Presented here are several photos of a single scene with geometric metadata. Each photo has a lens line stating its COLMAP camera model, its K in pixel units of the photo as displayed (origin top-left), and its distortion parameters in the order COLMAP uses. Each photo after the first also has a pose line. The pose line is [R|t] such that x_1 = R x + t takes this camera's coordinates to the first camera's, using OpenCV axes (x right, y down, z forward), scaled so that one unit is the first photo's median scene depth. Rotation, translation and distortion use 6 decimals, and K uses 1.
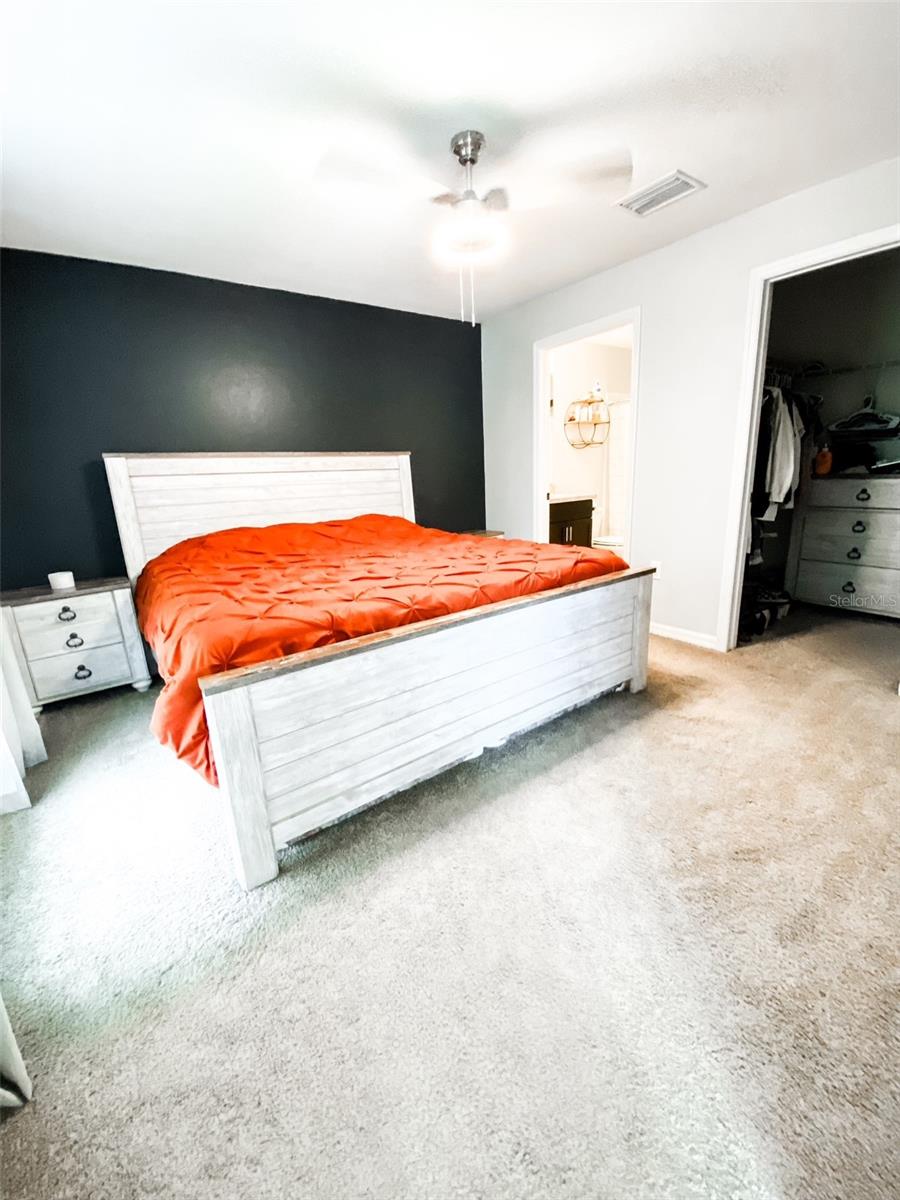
lens RADIAL K [[487.6, 0, 453.9], [0, 487.6, 599.9], [0, 0, 1]] dist [-0.003278, -0.005016]
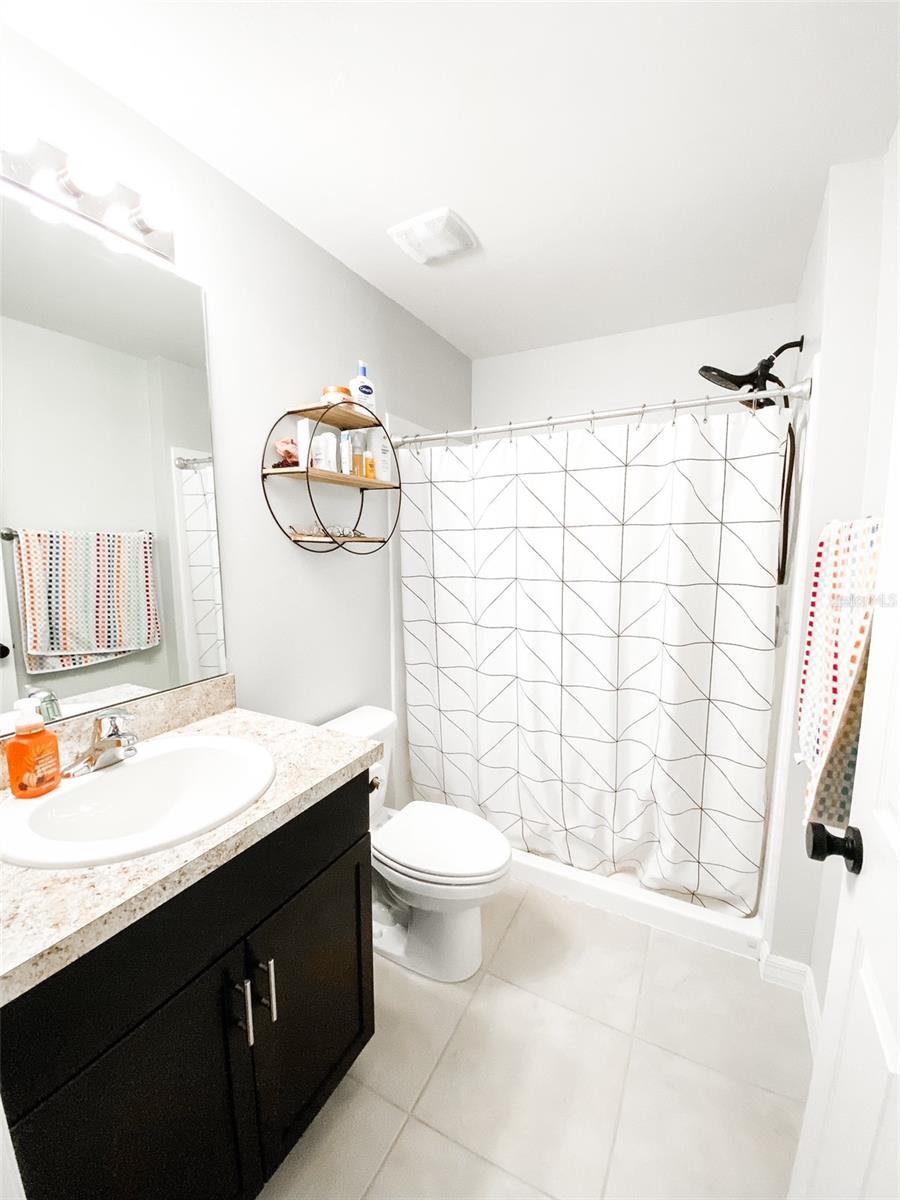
lens RADIAL K [[487.6, 0, 453.5], [0, 487.6, 602.7], [0, 0, 1]] dist [-0.003278, -0.005016]
pose [[0.899026, -0.013633, 0.437682, 0.200956], [0.083310, 0.986584, -0.140395, -0.231067], [-0.429896, 0.162682, 0.888101, 0.695228]]
